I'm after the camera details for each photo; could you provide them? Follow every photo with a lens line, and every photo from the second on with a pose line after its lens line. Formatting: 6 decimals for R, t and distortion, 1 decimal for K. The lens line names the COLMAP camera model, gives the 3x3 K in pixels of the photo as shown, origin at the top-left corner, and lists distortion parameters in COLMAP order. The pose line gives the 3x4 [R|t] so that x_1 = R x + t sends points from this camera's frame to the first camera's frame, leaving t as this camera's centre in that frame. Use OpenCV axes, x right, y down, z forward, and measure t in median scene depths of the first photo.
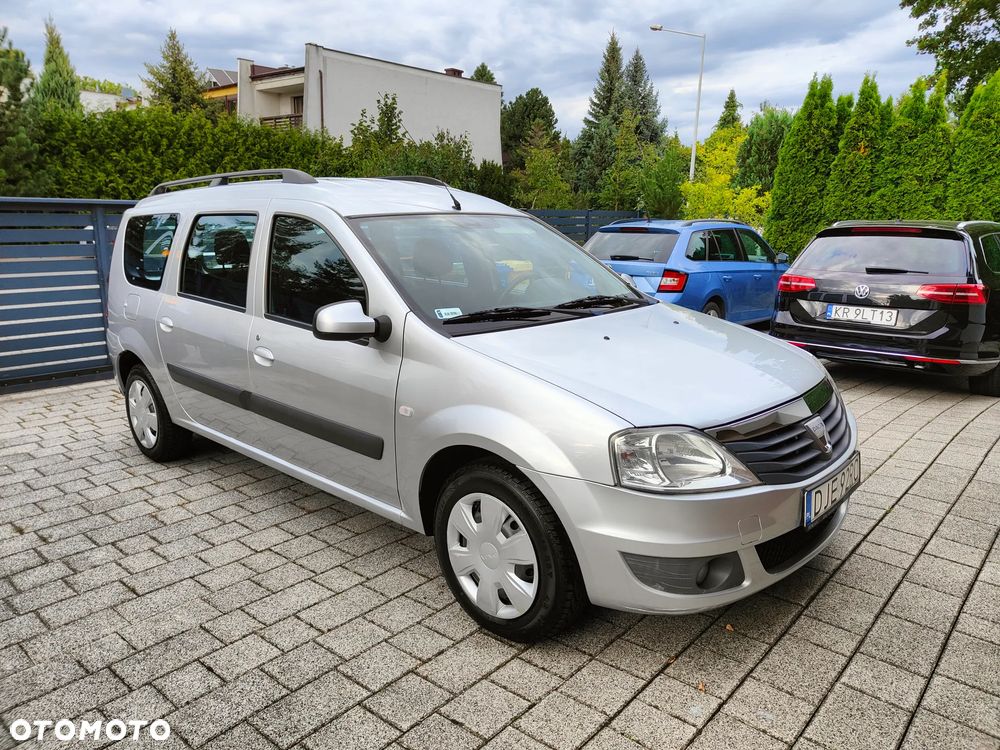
lens RADIAL K [[698.3, 0, 496.2], [0, 698.3, 375.1], [0, 0, 1]] dist [0.007851, 0.002155]
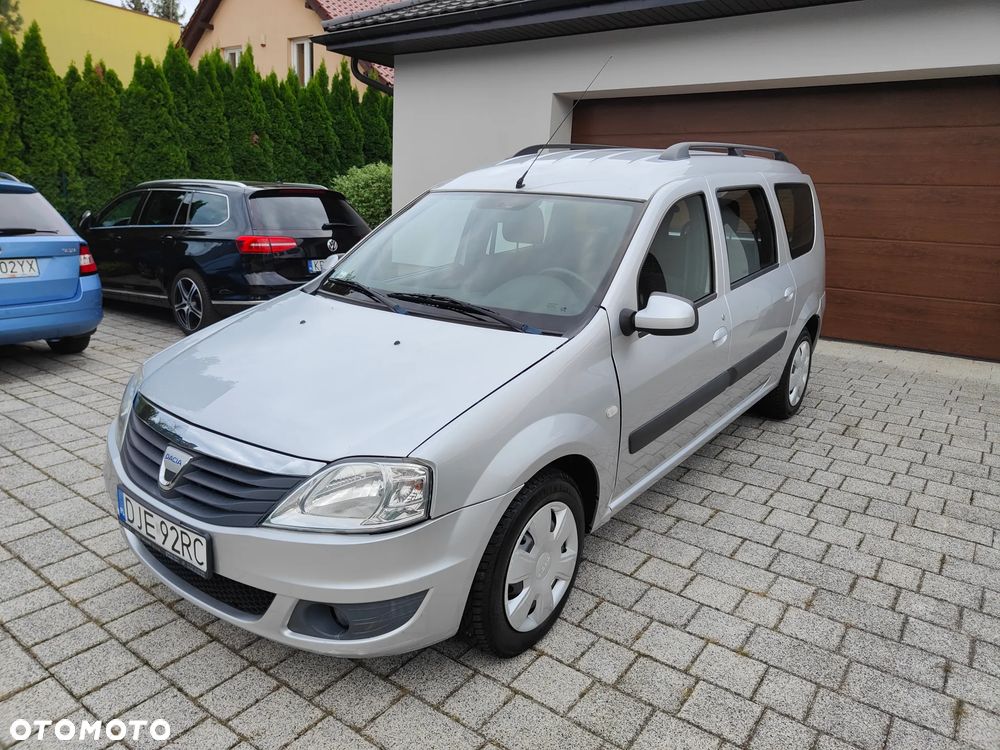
lens RADIAL K [[698.3, 0, 500.4], [0, 698.3, 375.1], [0, 0, 1]] dist [0.007851, 0.002155]
pose [[-0.093812, -0.259047, 0.961298, -0.417043], [0.182710, 0.944678, 0.272398, -0.109535], [-0.978681, 0.201193, -0.041292, 0.488394]]
